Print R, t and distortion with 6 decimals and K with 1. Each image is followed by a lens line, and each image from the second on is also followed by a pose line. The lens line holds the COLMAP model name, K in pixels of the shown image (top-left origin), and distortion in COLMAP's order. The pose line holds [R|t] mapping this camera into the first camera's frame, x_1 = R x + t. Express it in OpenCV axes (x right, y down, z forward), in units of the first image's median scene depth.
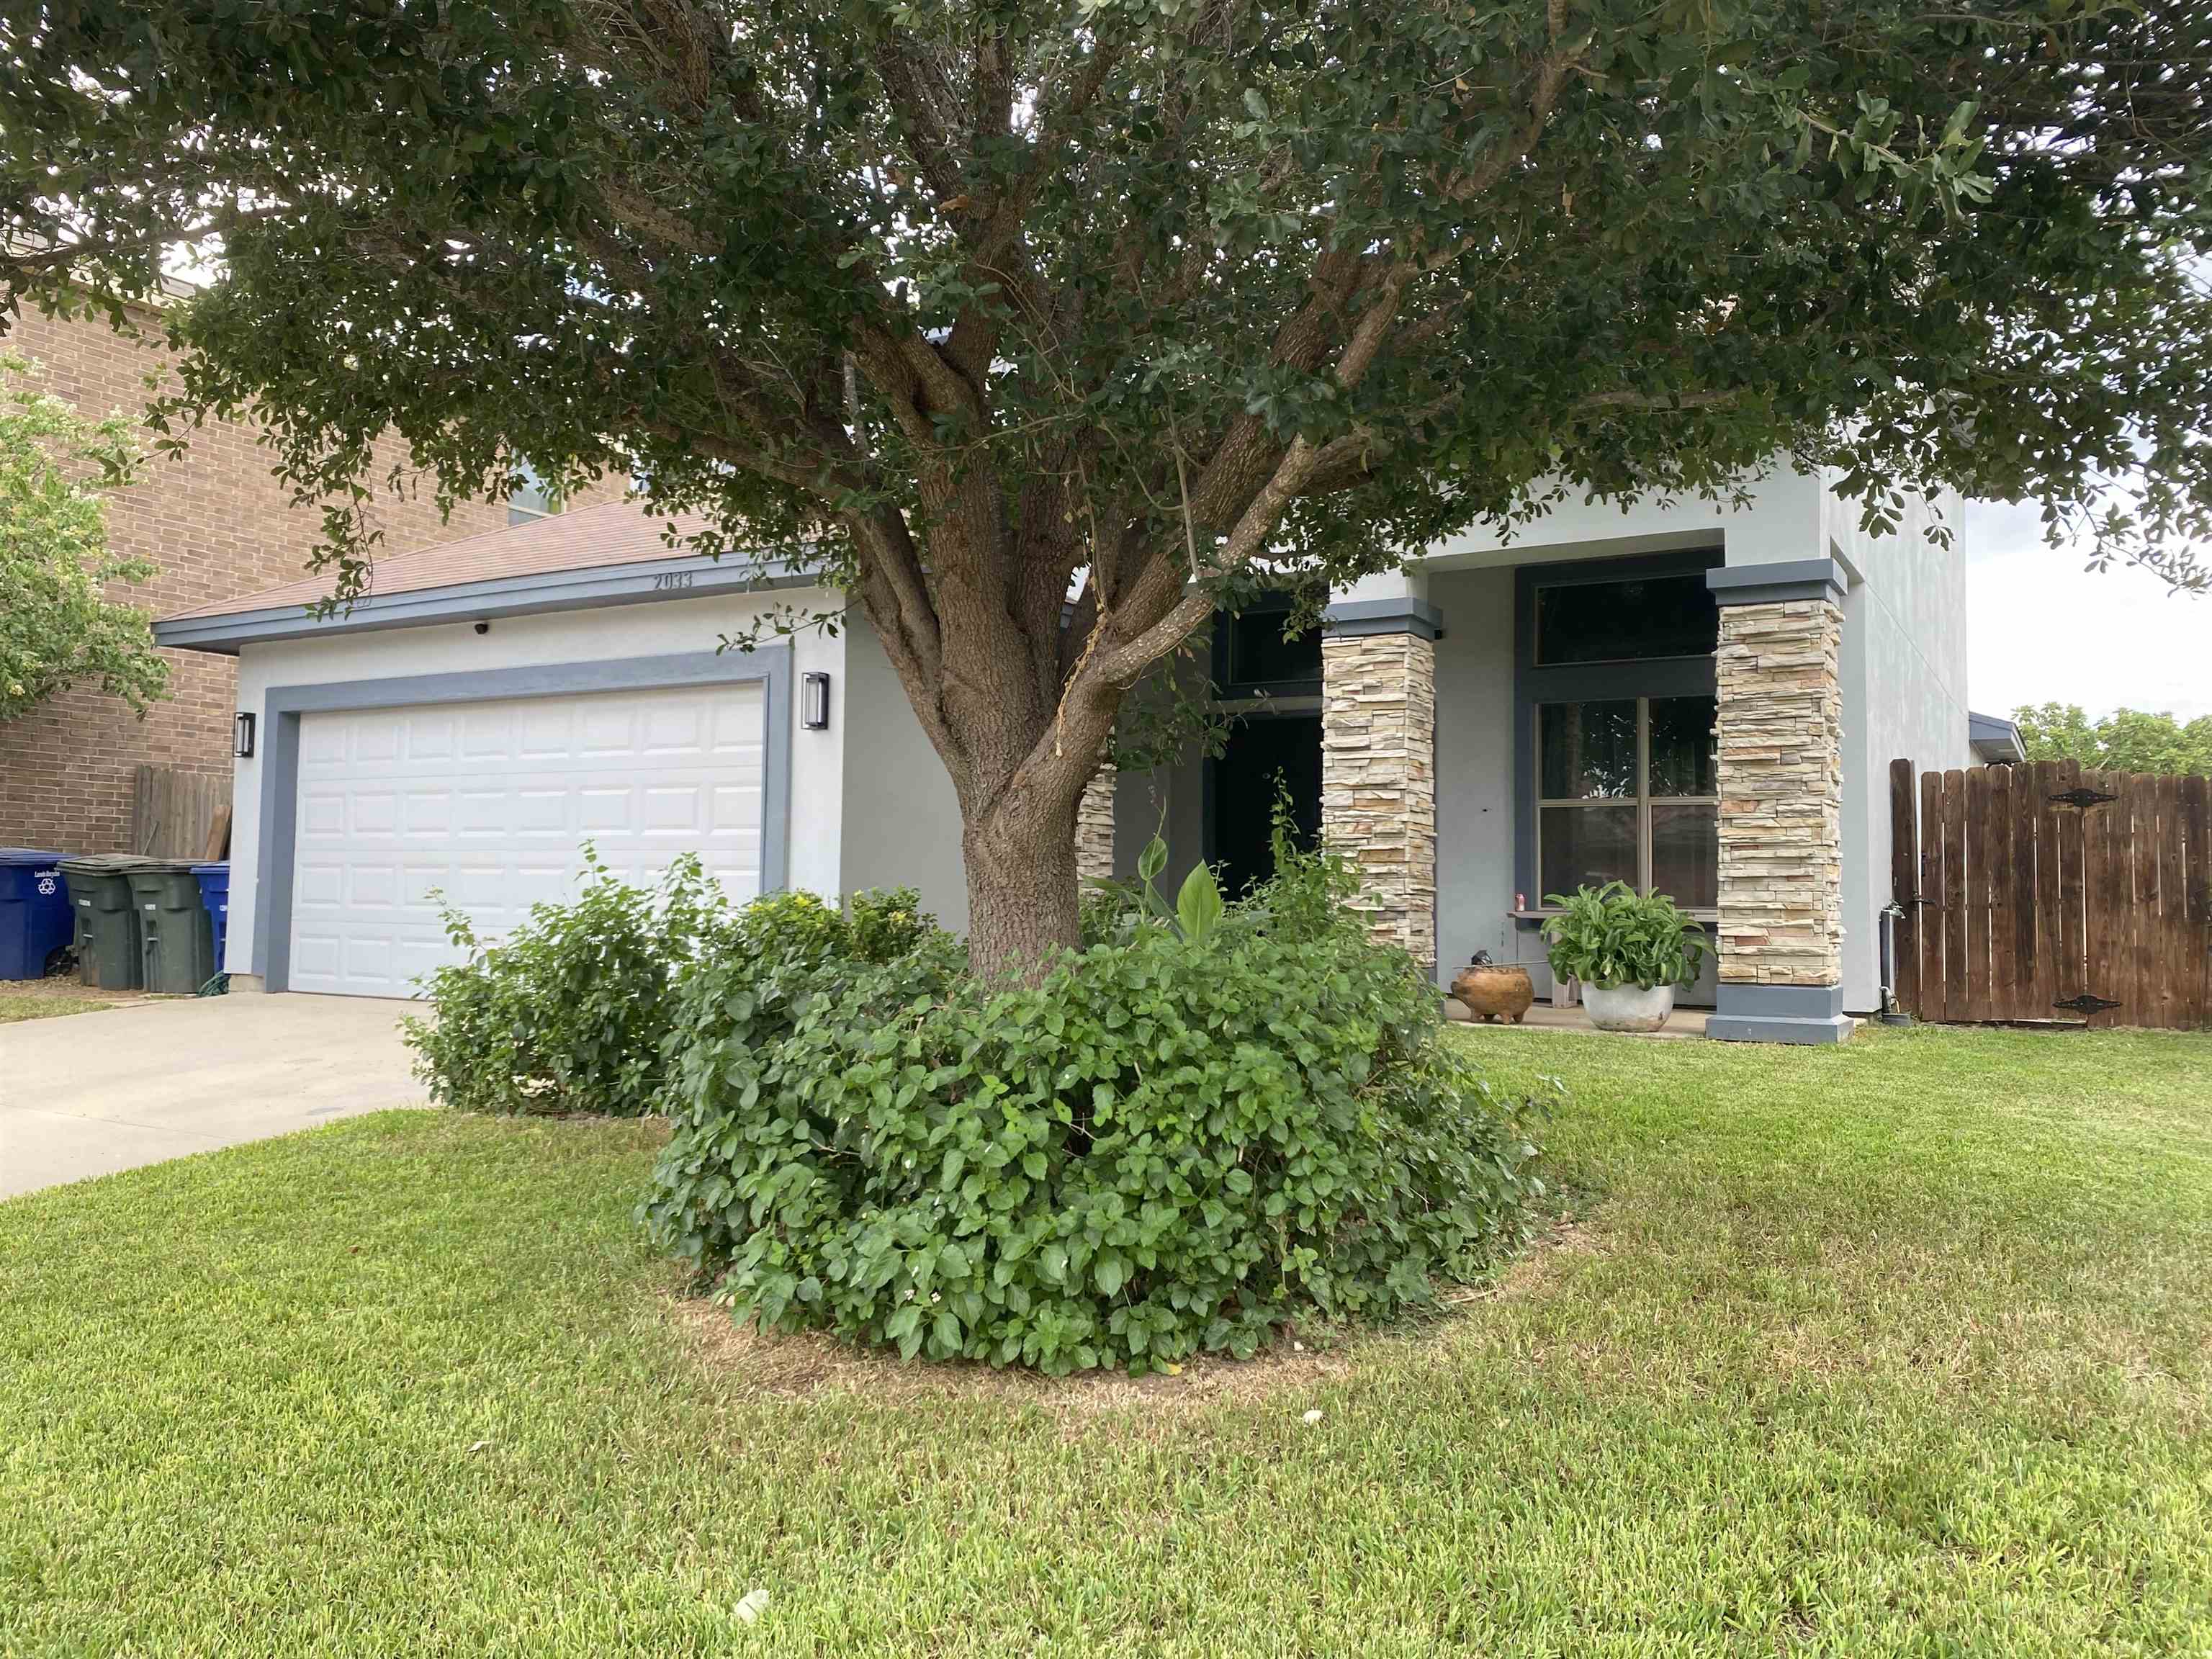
lens RADIAL K [[1664.1, 0, 1102.8], [0, 1664.1, 827.4], [0, 0, 1]] dist [0.016439, 0.003292]
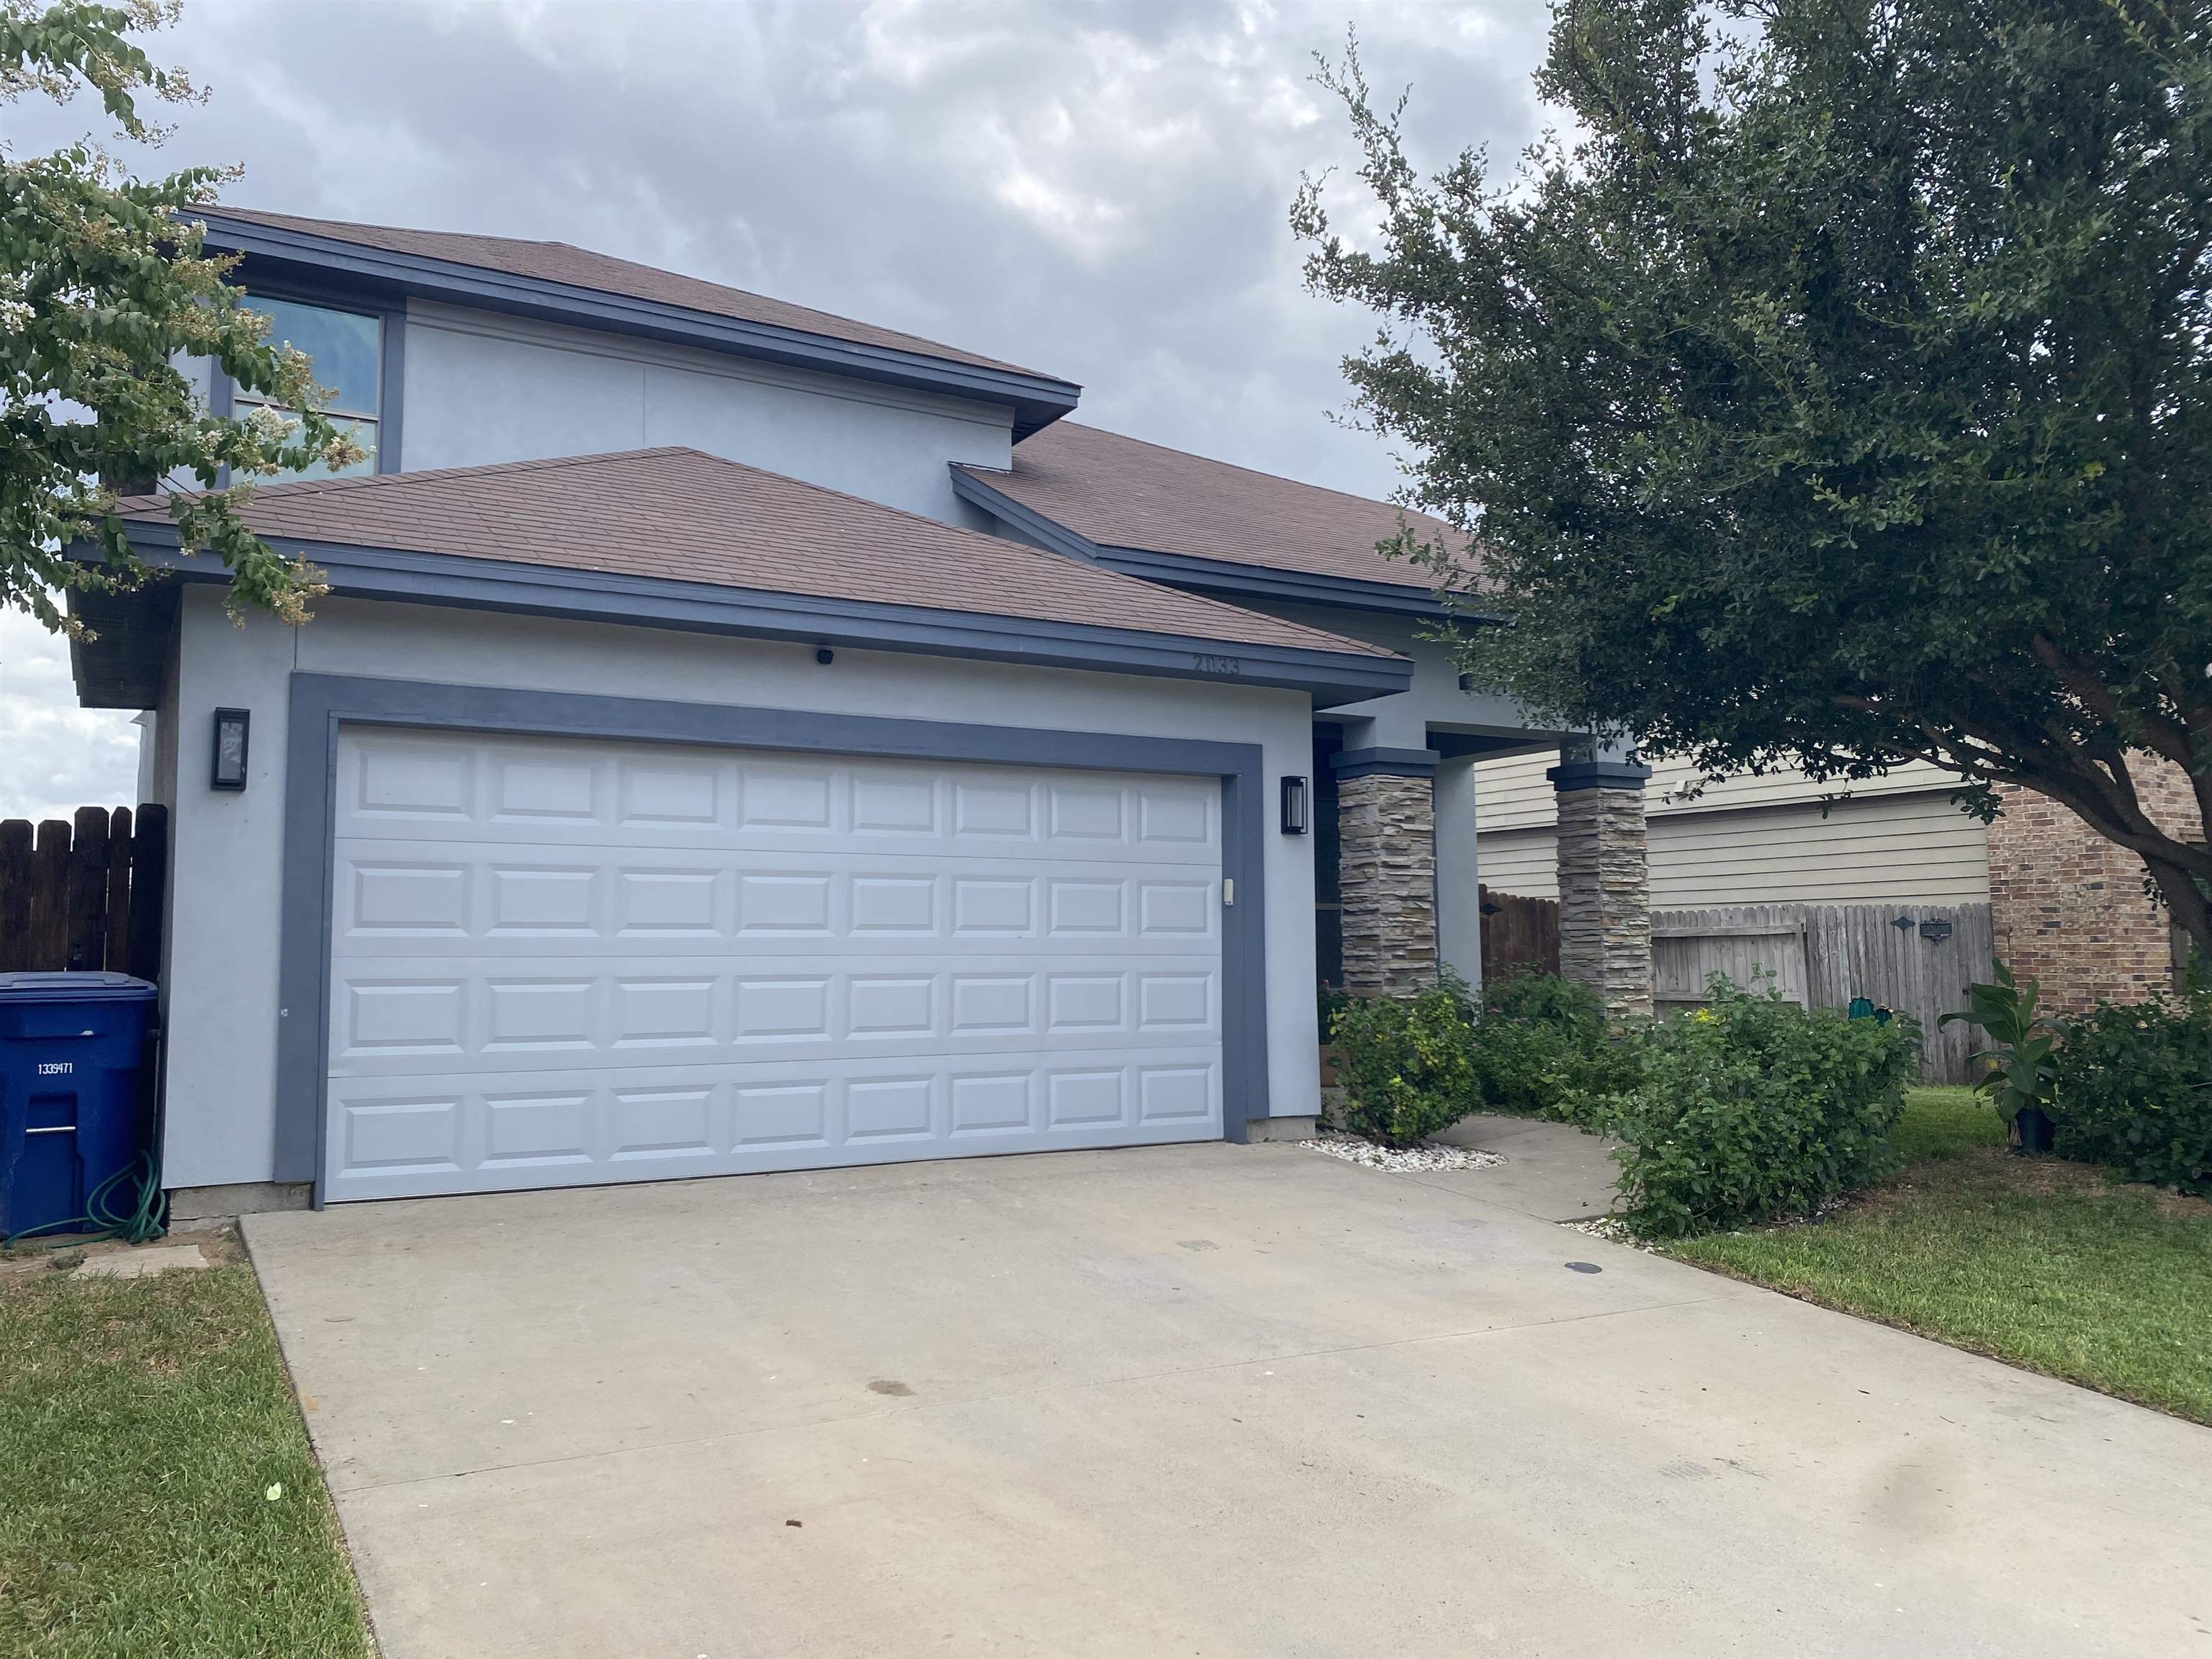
lens RADIAL K [[1664.1, 0, 1102.0], [0, 1664.1, 825.6], [0, 0, 1]] dist [0.016439, 0.003292]
pose [[0.497578, 0.051421, 0.865894, -1.037512], [-0.030000, 0.998664, -0.042066, -0.019535], [-0.866900, -0.005045, 0.498456, 0.582681]]
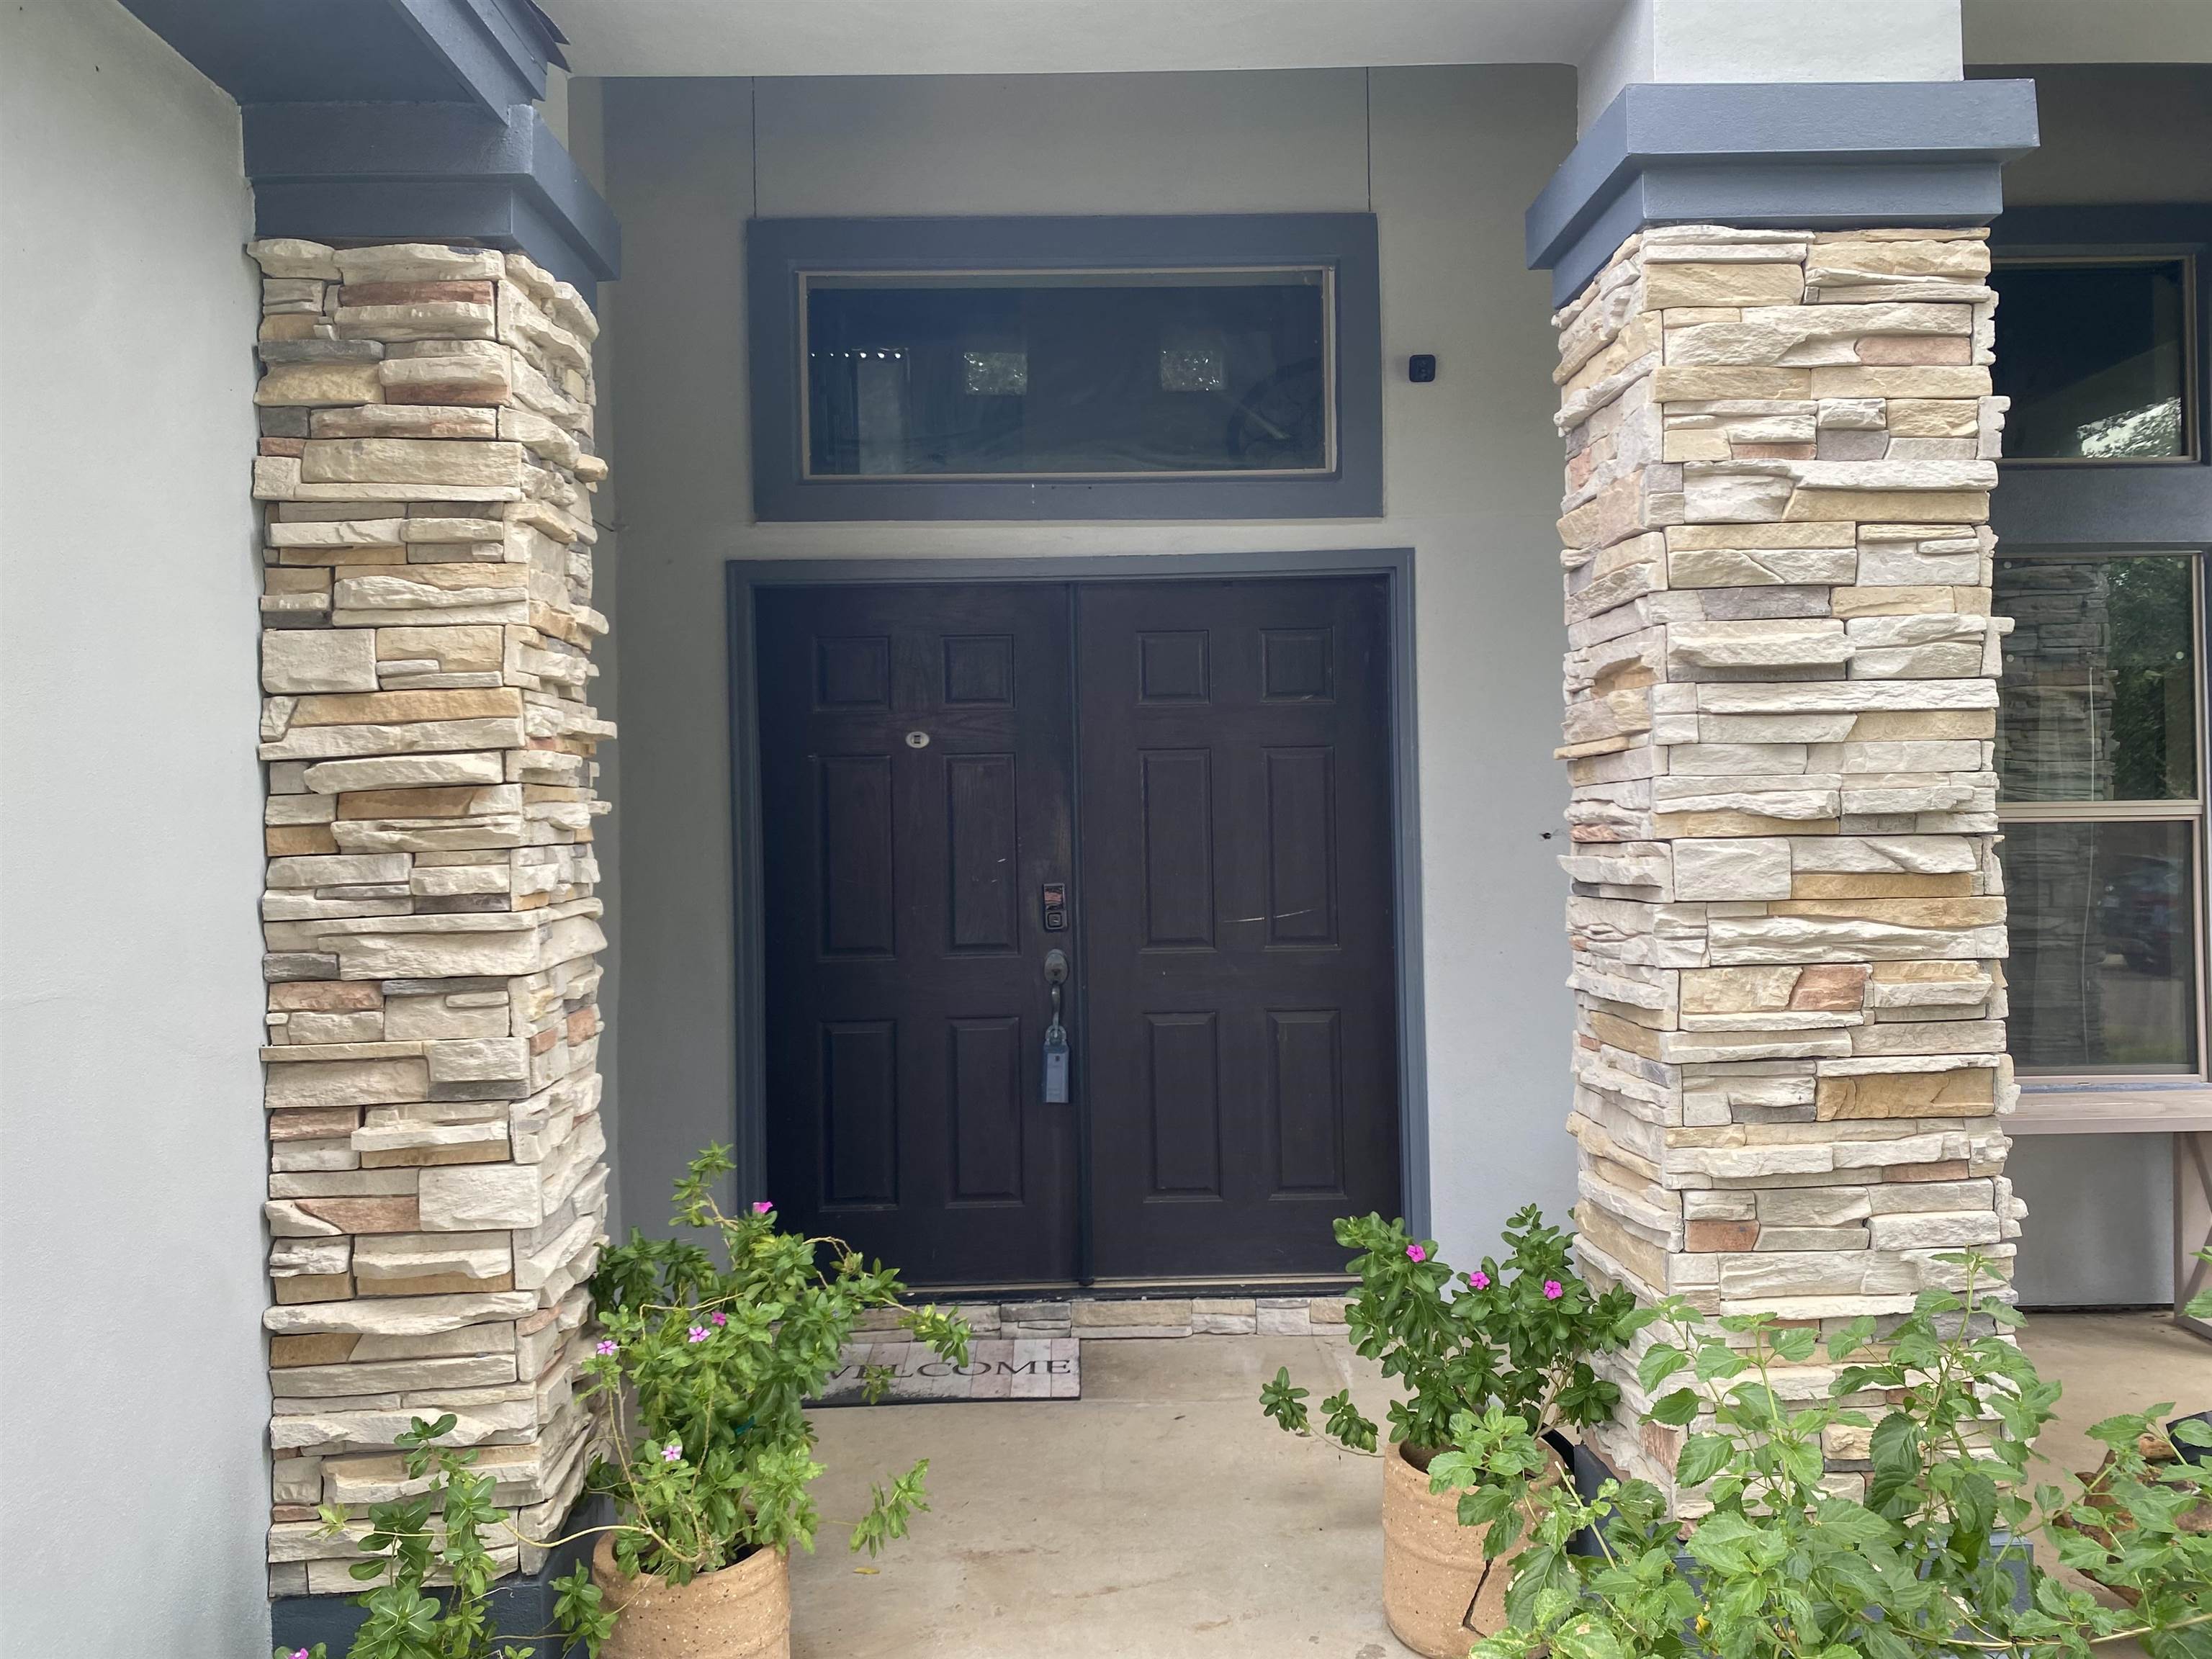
lens RADIAL K [[1664.1, 0, 1109.0], [0, 1664.1, 829.0], [0, 0, 1]] dist [0.016439, 0.003292]
pose [[0.852937, -0.031150, 0.521083, -0.070050], [0.003834, 0.998565, 0.053419, -0.038100], [-0.521999, -0.043565, 0.851833, 0.844861]]
